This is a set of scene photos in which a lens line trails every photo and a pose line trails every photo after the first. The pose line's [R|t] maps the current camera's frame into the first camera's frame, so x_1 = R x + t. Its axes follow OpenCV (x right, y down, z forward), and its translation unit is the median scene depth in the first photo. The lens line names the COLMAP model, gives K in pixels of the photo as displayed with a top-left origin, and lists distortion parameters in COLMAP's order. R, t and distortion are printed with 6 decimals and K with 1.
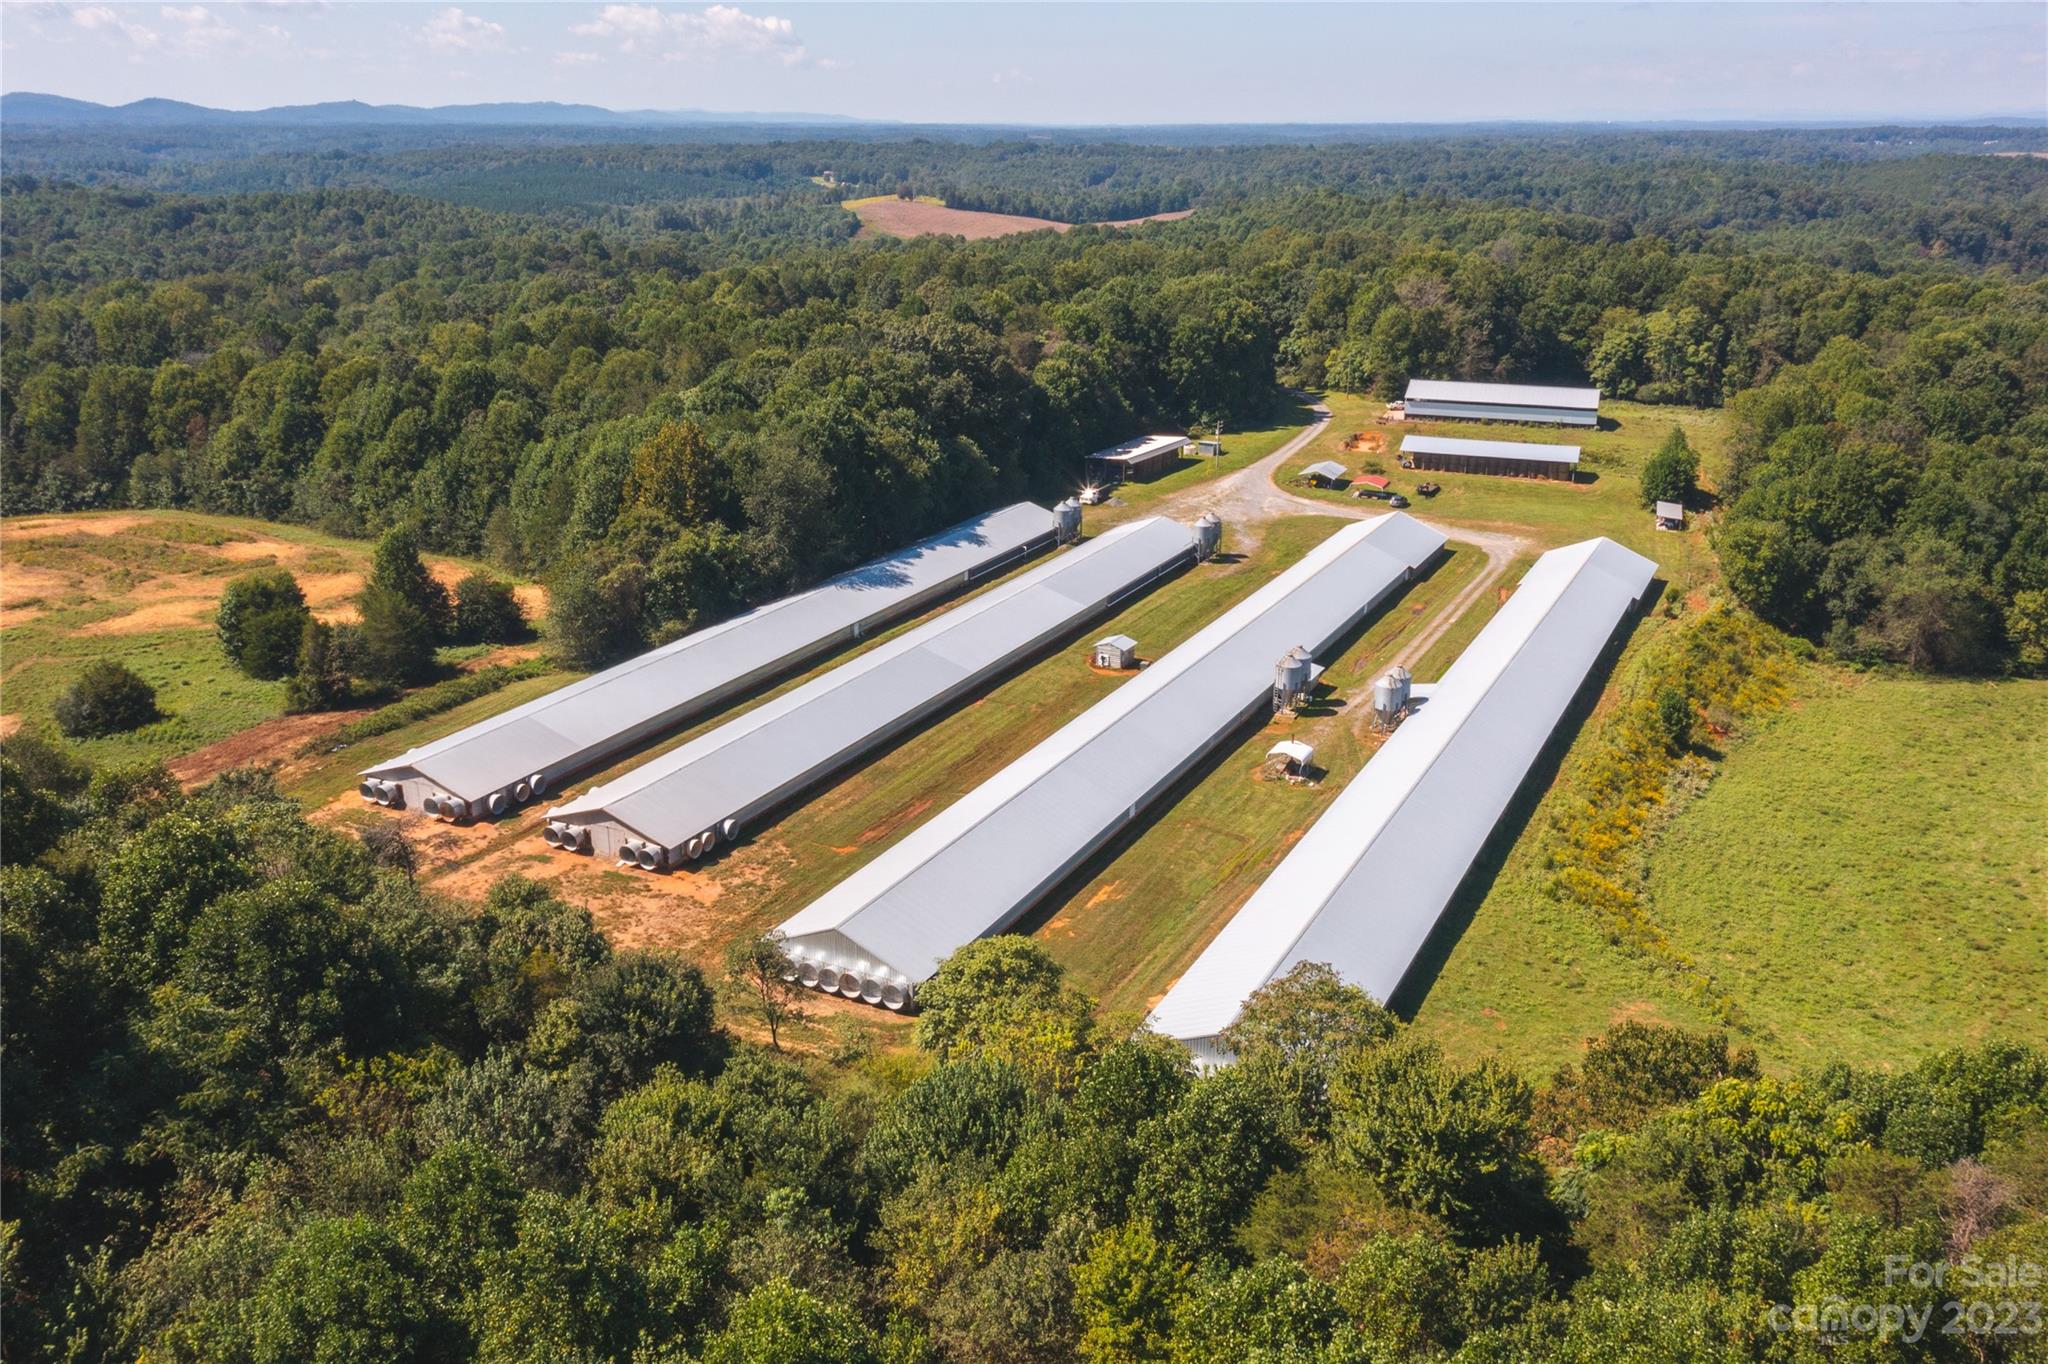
lens RADIAL K [[1615.4, 0, 1024.0], [0, 1615.4, 682.0], [0, 0, 1]] dist [-0.019424, 0.013318]
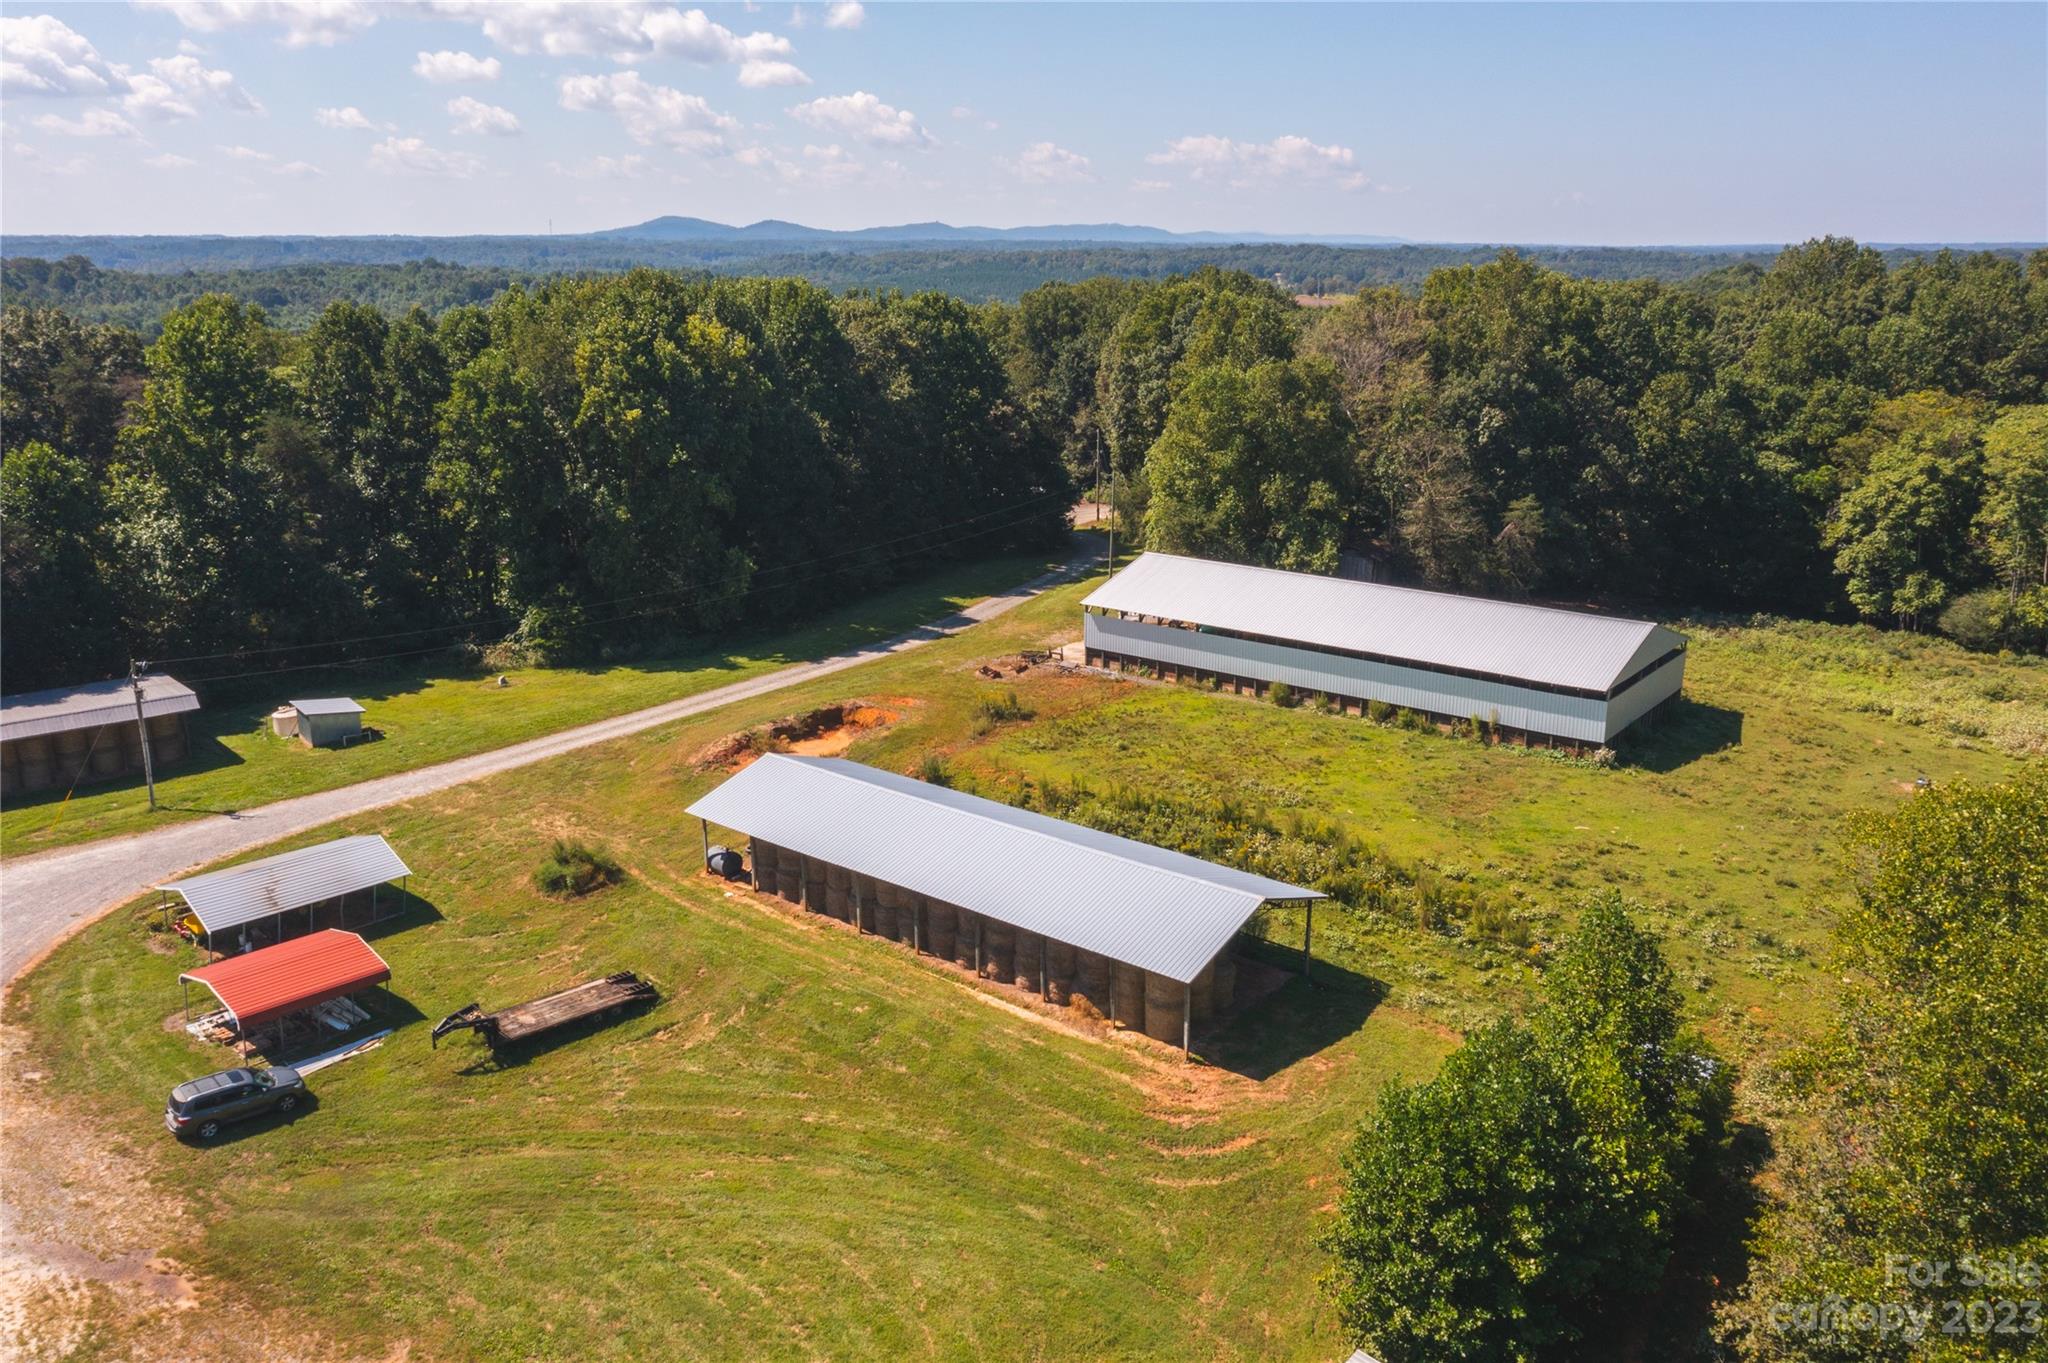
lens RADIAL K [[1601.0, 0, 1024.0], [0, 1601.0, 681.5], [0, 0, 1]] dist [-0.009164, 0.006581]
pose [[0.950789, 0.083989, -0.298238, 0.289689], [-0.103131, 0.993460, -0.049010, -0.123905], [0.292172, 0.077355, 0.953232, 0.585067]]
